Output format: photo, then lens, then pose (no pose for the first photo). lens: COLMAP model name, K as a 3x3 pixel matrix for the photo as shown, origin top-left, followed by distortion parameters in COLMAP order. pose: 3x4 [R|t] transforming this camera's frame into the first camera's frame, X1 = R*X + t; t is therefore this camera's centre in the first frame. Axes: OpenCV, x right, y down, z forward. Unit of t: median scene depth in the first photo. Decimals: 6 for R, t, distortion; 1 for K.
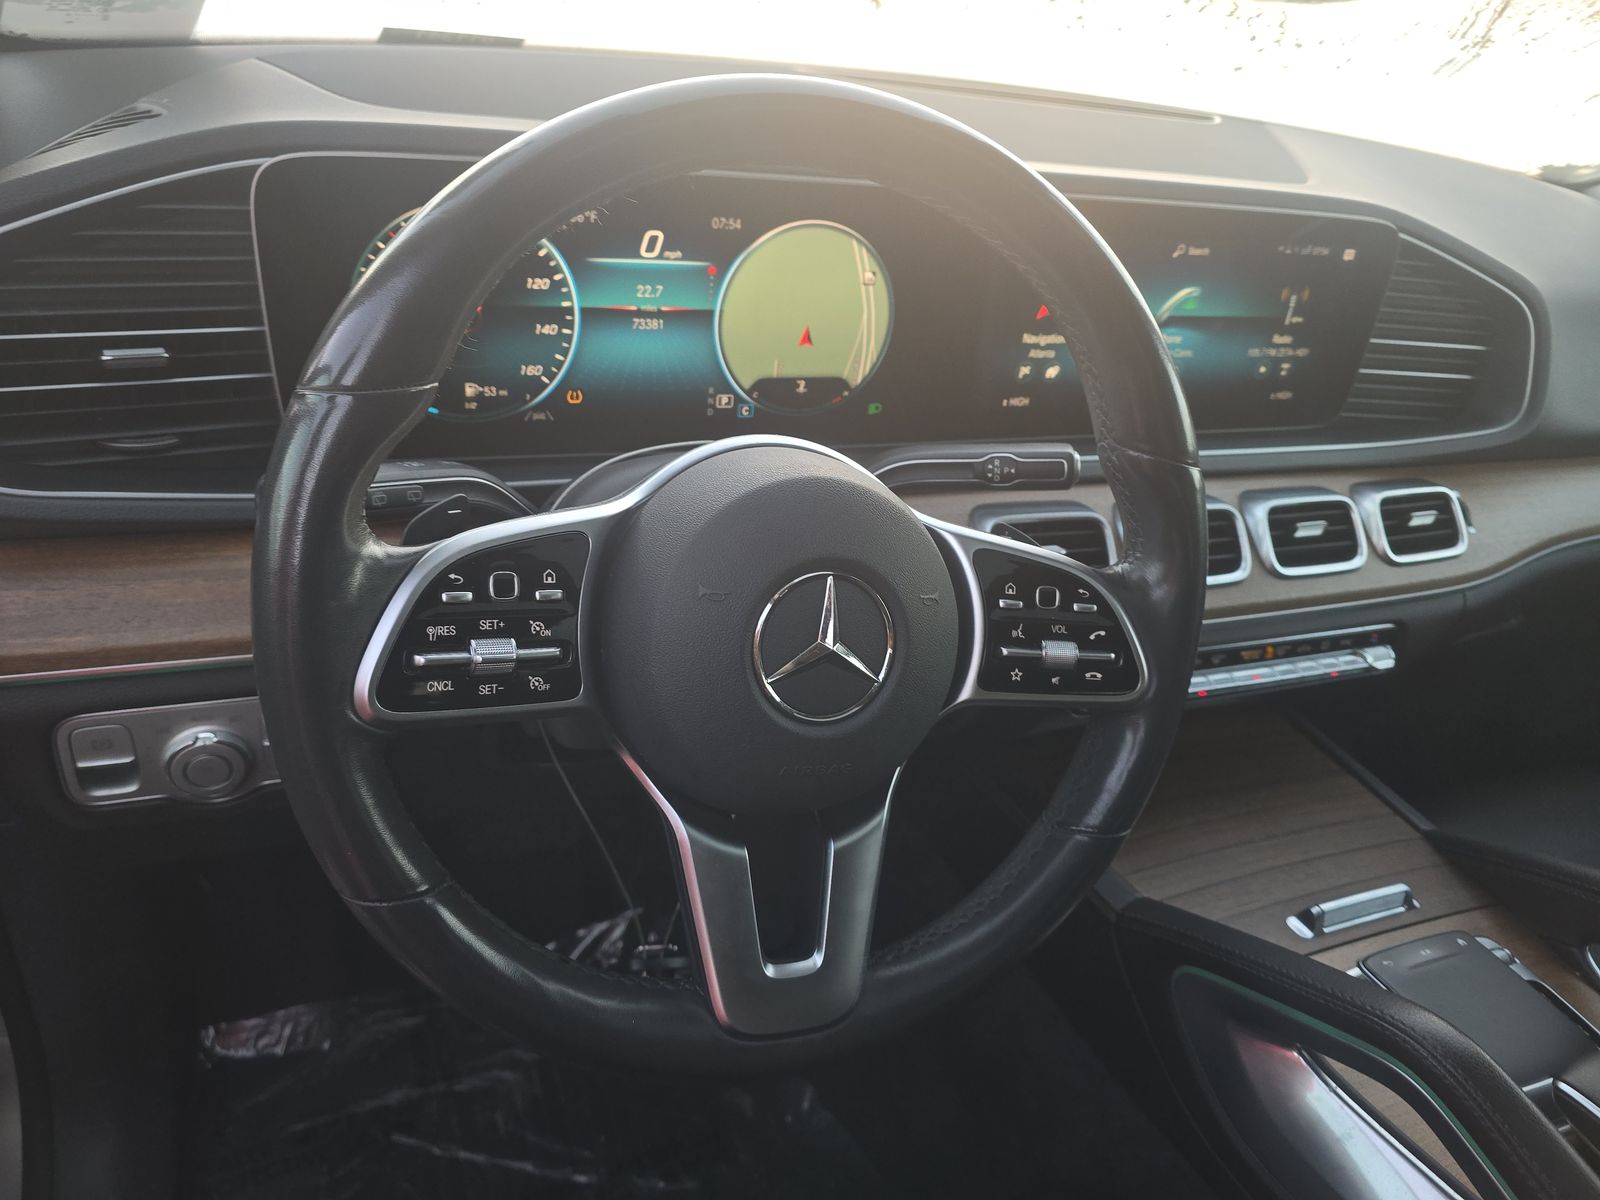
lens RADIAL K [[1047.5, 0, 802.9], [0, 1047.5, 586.7], [0, 0, 1]] dist [0.060998, -0.074818]
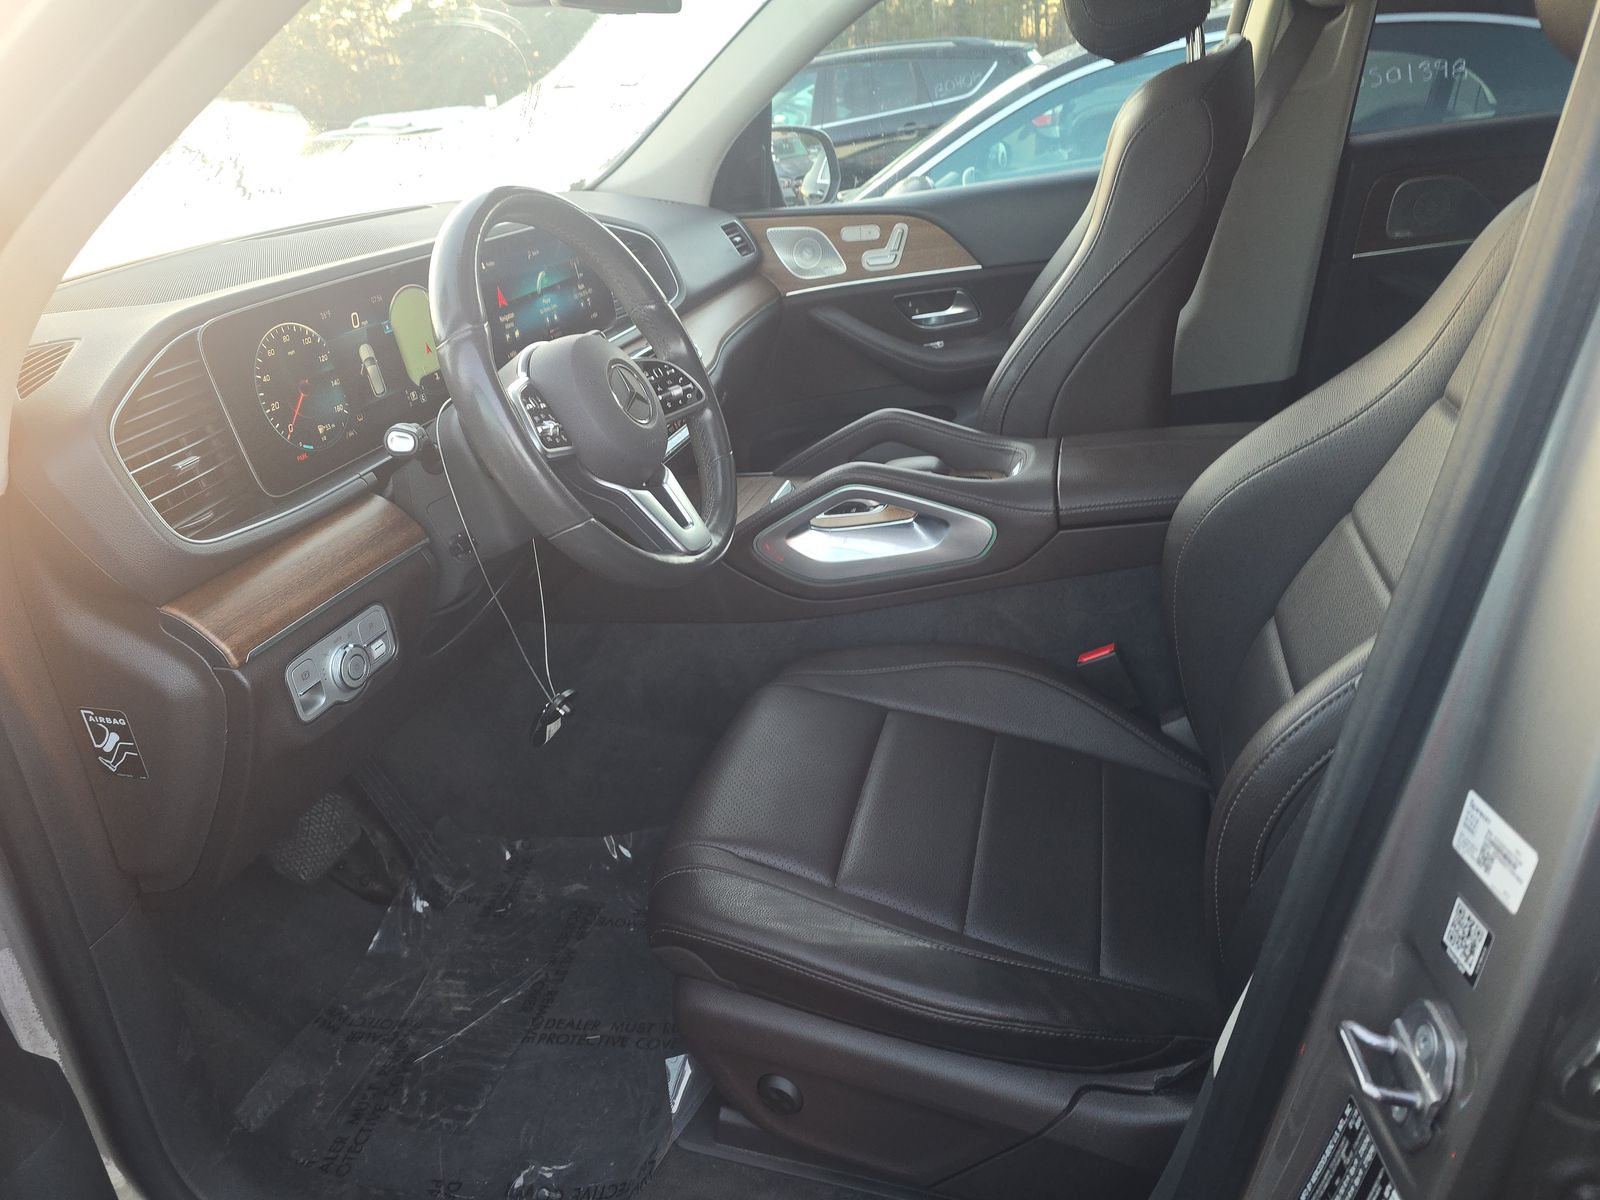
lens RADIAL K [[1047.5, 0, 802.9], [0, 1047.5, 586.7], [0, 0, 1]] dist [0.060998, -0.074818]
pose [[0.569164, -0.512711, 0.642790, -1.021196], [0.575773, 0.806626, 0.133569, 0.221644], [-0.586973, 0.294079, 0.754308, -0.625712]]
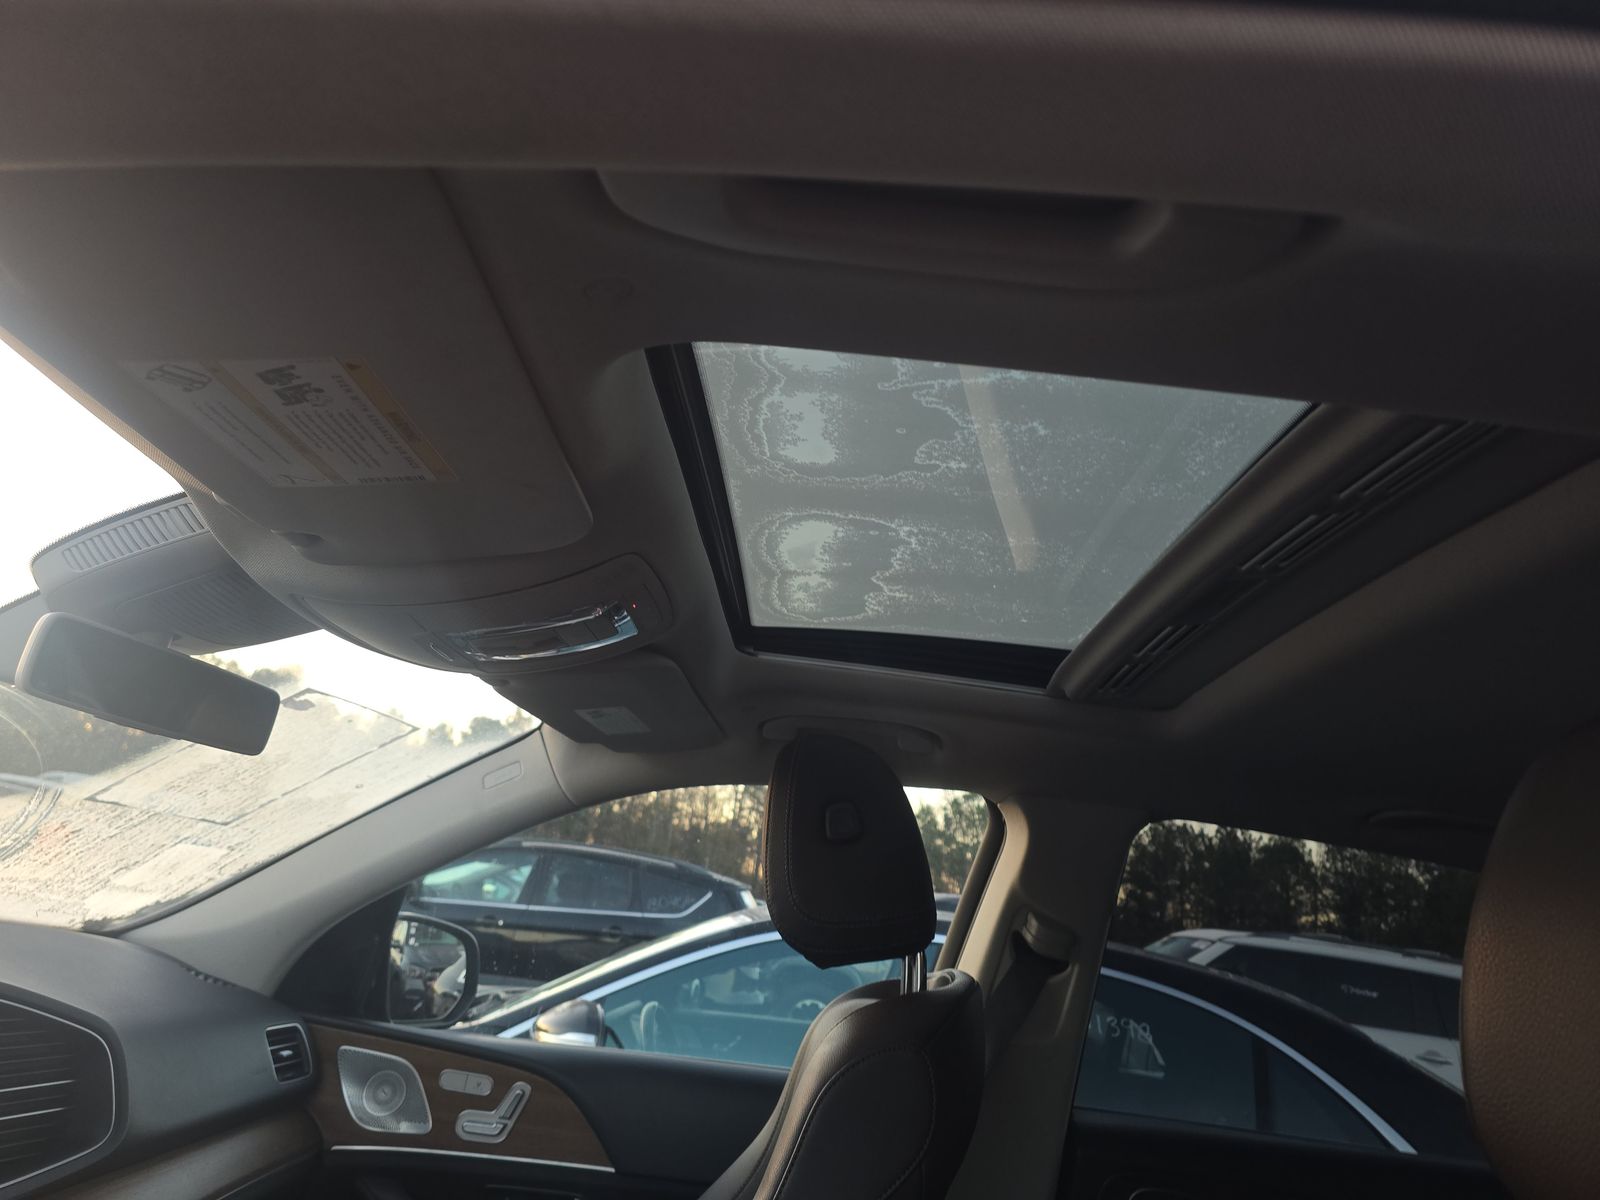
lens RADIAL K [[1095.9, 0, 807.9], [0, 1095.9, 595.9], [0, 0, 1]] dist [0.067514, -0.096331]
pose [[0.386989, 0.180885, 0.904168, -0.384838], [0.400213, 0.850444, -0.341431, 0.099672], [-0.830704, 0.493990, 0.256720, -0.399774]]
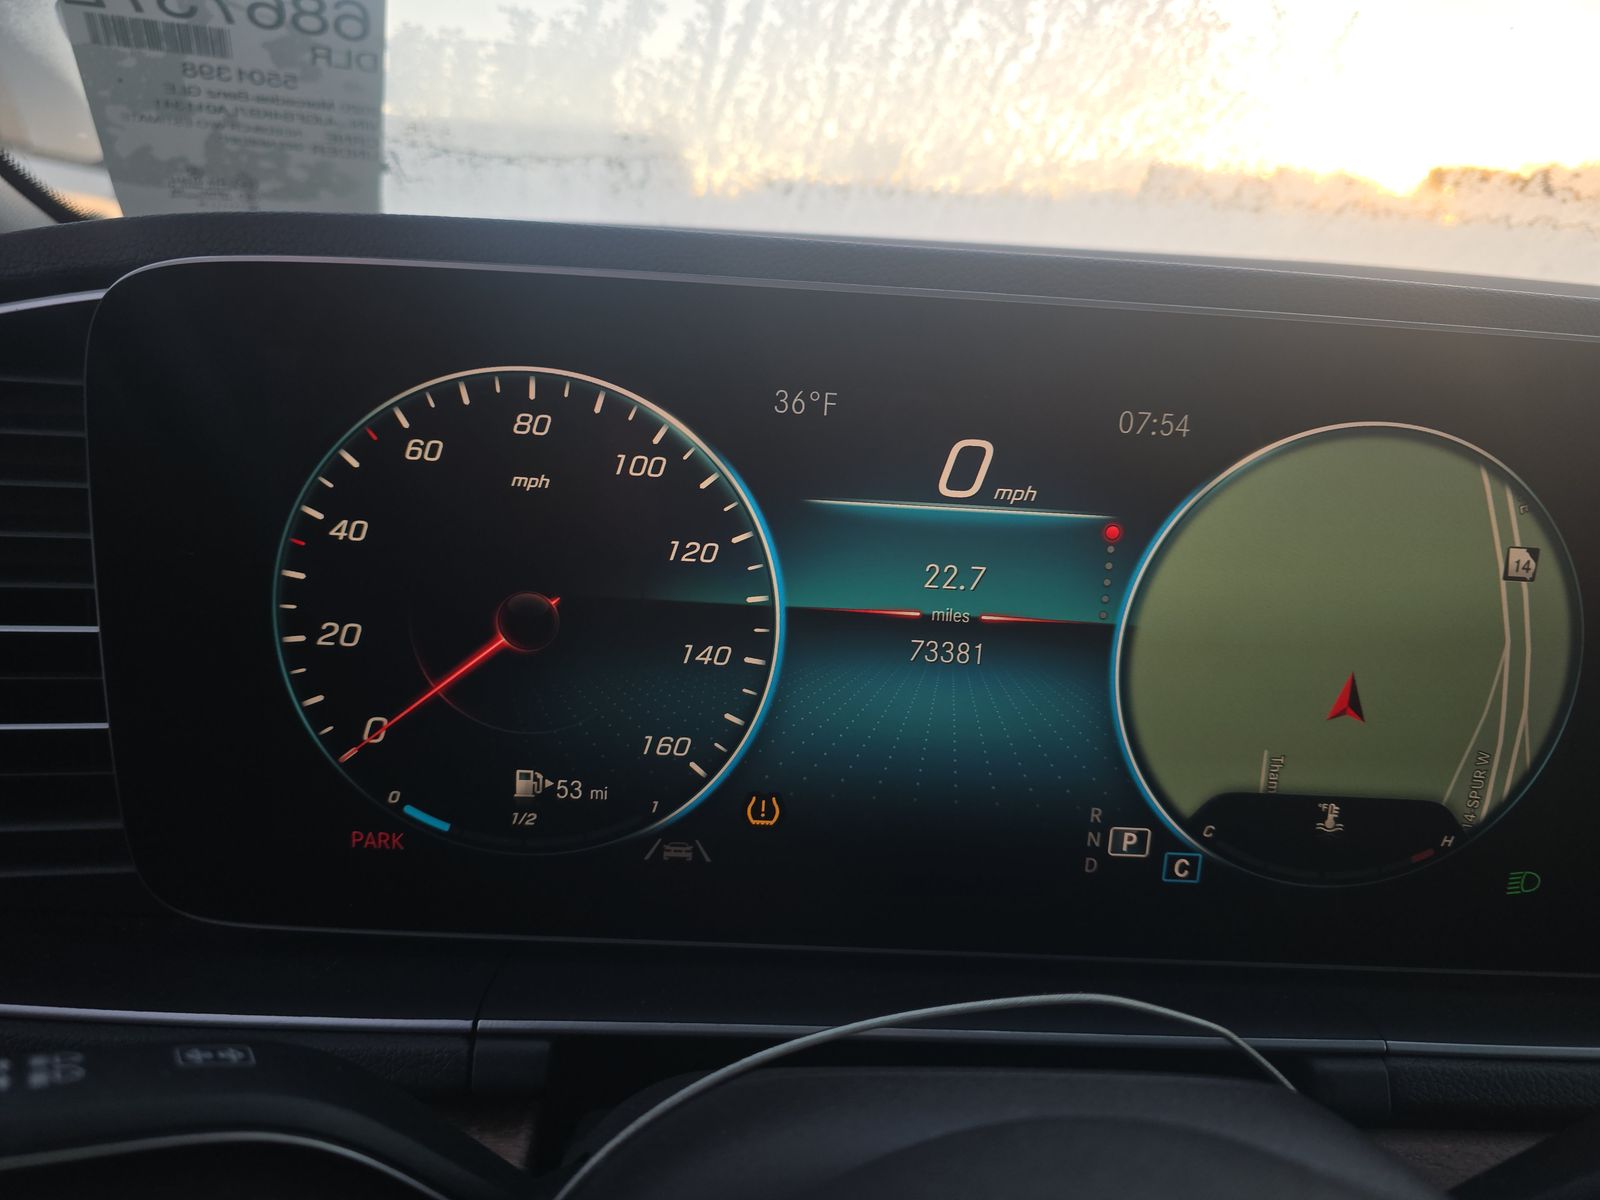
lens RADIAL K [[1095.9, 0, 807.9], [0, 1095.9, 595.9], [0, 0, 1]] dist [0.067514, -0.096331]
pose [[0.940050, 0.016667, -0.340629, -0.048336], [-0.120144, 0.950957, -0.285037, -0.132855], [0.319173, 0.308874, 0.895950, 0.556236]]
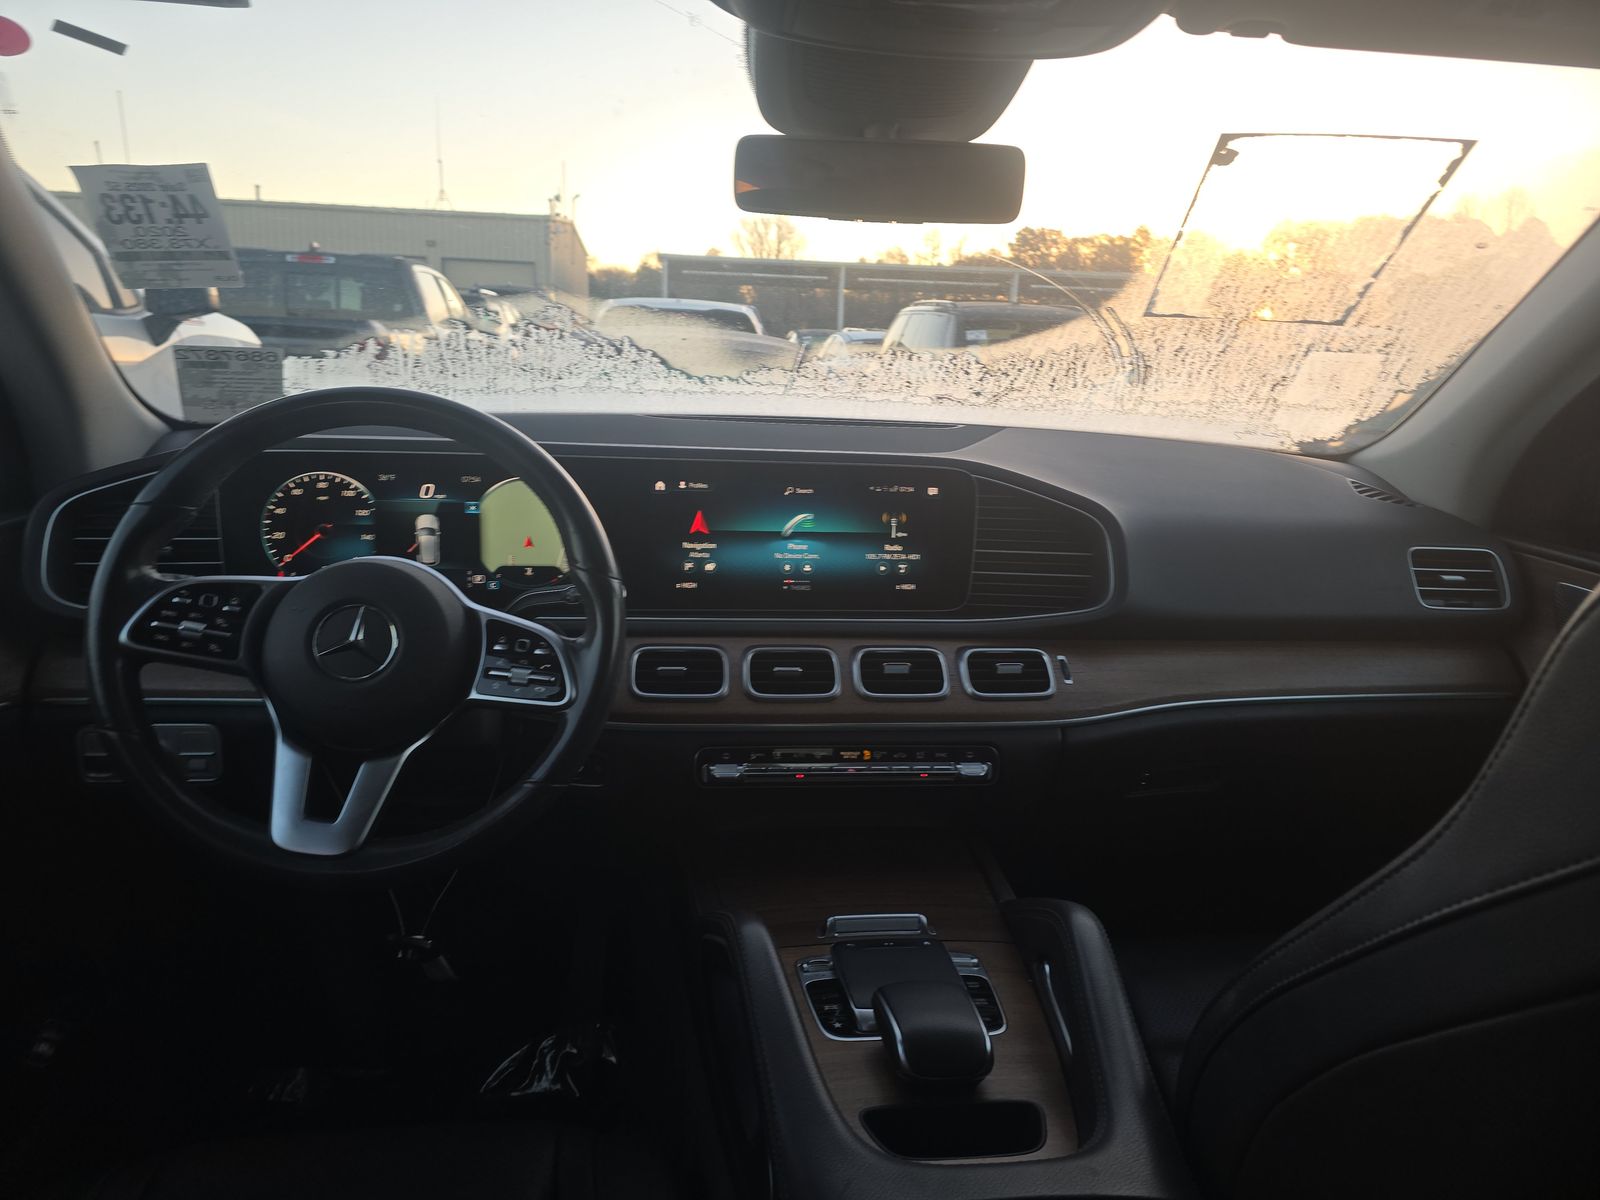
lens RADIAL K [[1047.5, 0, 802.9], [0, 1047.5, 586.7], [0, 0, 1]] dist [0.060998, -0.074818]
pose [[0.965845, -0.046850, -0.254851, 0.887307], [-0.043403, 0.940374, -0.337362, 0.396896], [0.255461, 0.336900, 0.906222, -0.420144]]
